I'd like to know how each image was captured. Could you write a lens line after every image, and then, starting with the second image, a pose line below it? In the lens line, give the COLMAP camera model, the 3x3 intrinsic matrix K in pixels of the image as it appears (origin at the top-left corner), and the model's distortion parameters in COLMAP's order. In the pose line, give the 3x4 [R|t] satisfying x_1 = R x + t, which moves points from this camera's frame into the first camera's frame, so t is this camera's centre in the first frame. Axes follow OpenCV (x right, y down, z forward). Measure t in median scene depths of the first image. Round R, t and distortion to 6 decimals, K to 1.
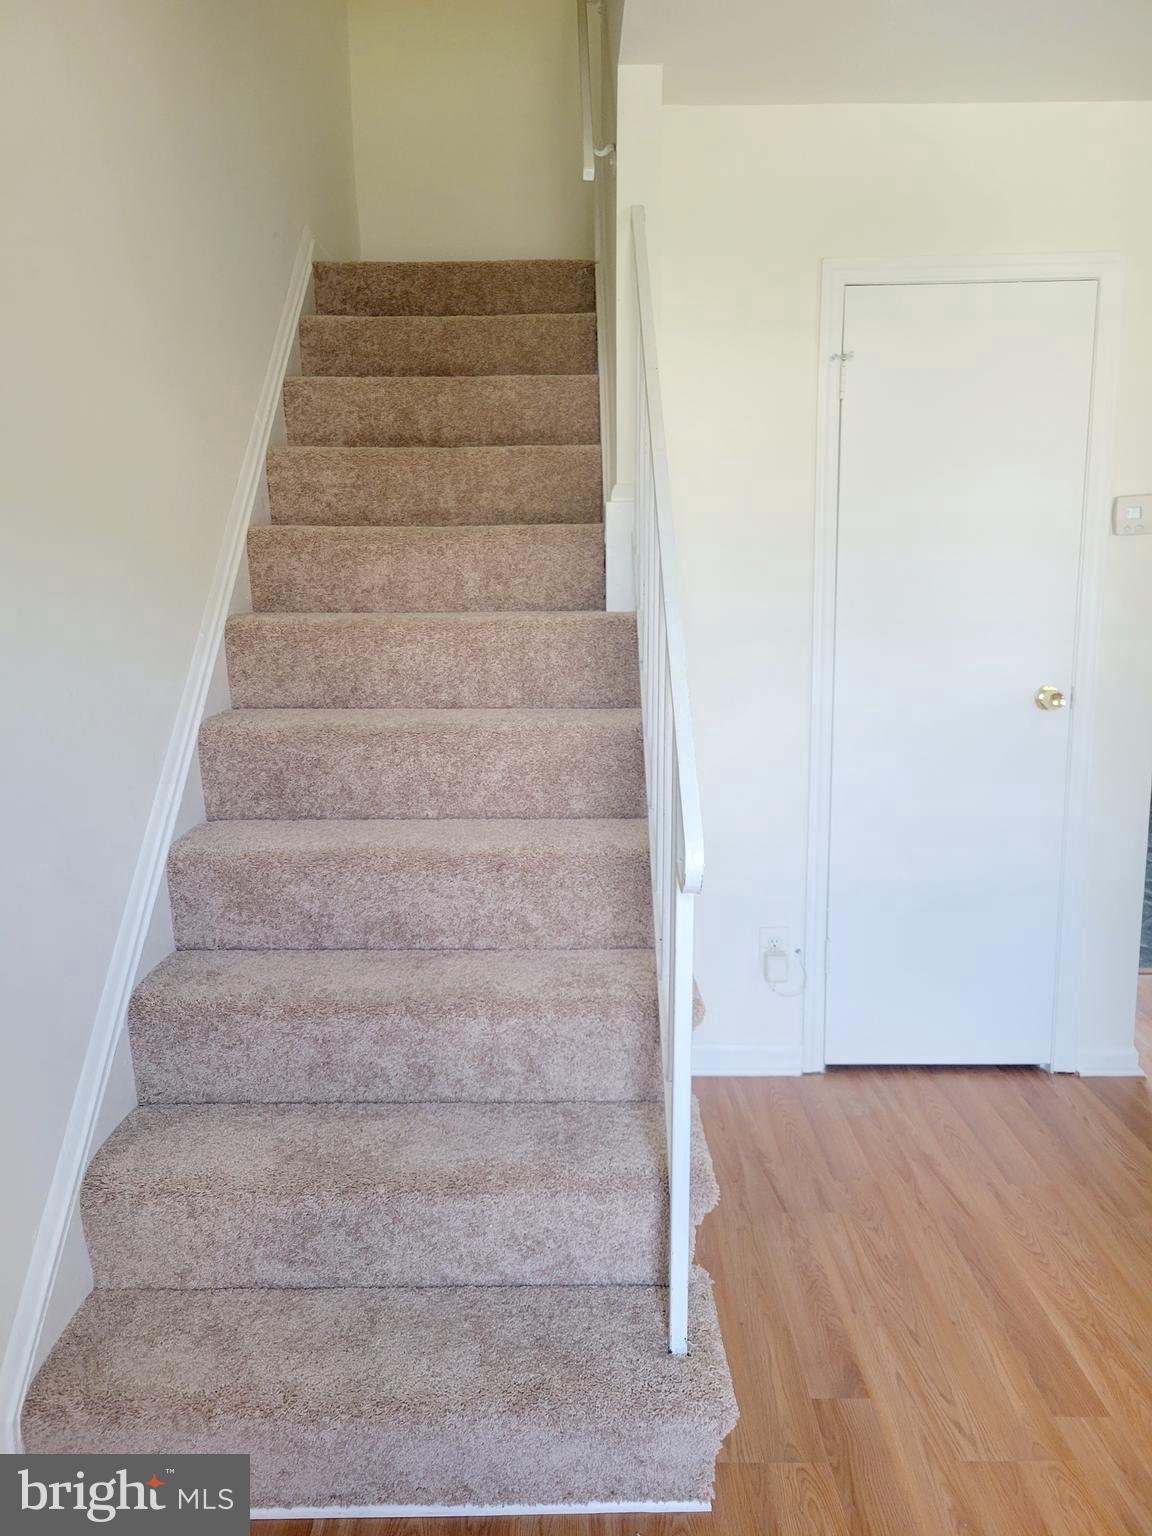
lens RADIAL K [[1147.9, 0, 576.2], [0, 1147.9, 761.5], [0, 0, 1]] dist [0.045722, -0.025258]
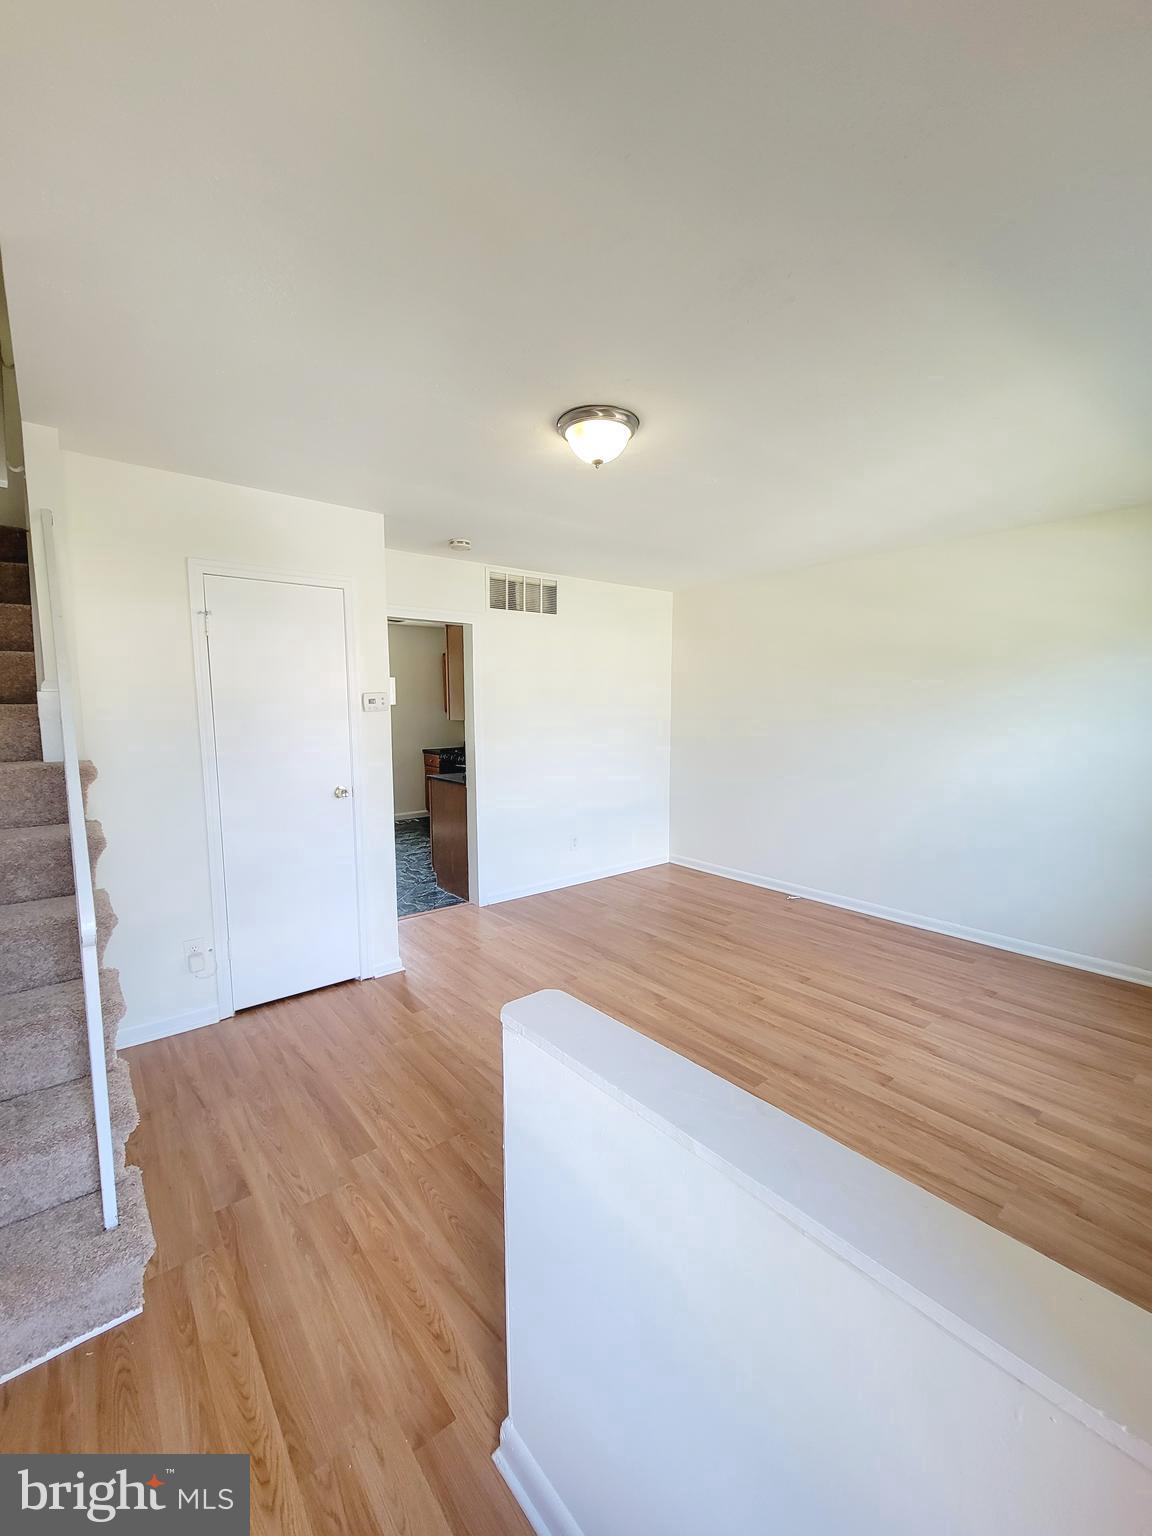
lens RADIAL K [[622.8, 0, 571.4], [0, 622.8, 772.3], [0, 0, 1]] dist [0.003507, -0.002075]
pose [[0.783508, -0.064939, 0.617980, 0.080607], [0.099730, 0.994773, -0.021909, -0.035137], [-0.613327, 0.078797, 0.785889, -0.114038]]
